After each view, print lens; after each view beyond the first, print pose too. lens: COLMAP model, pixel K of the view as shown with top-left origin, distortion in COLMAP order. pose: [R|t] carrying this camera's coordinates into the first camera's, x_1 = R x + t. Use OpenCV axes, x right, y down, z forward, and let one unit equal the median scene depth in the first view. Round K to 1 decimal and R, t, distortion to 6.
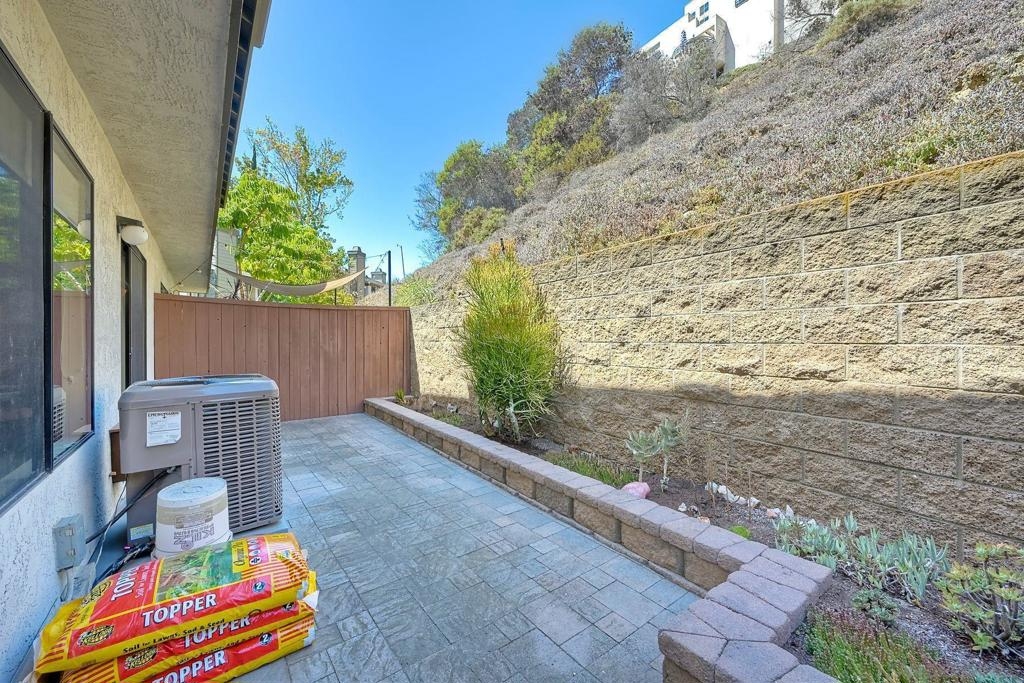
lens RADIAL K [[400.2, 0, 509.6], [0, 400.2, 343.2], [0, 0, 1]] dist [-0.000492, 0.000275]
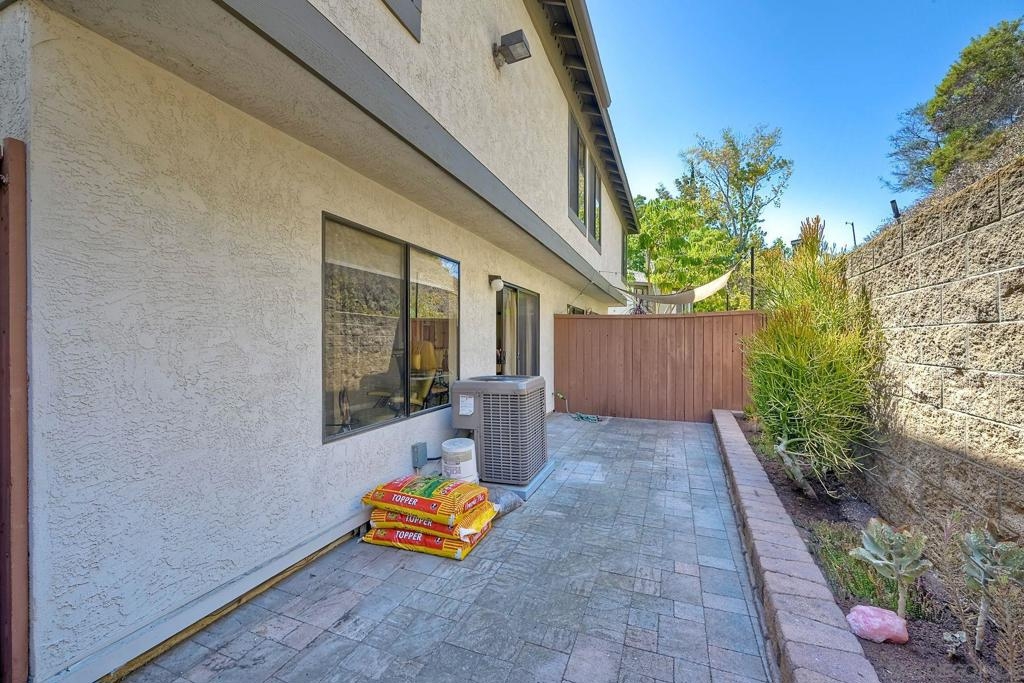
lens RADIAL K [[406.1, 0, 512.0], [0, 406.1, 341.5], [0, 0, 1]] dist [0.000069, 0.000007]
pose [[0.514319, 0.001569, -0.857597, 0.424162], [-0.007312, 0.999970, -0.002556, -0.031112], [0.857568, 0.007585, 0.514315, 0.174802]]
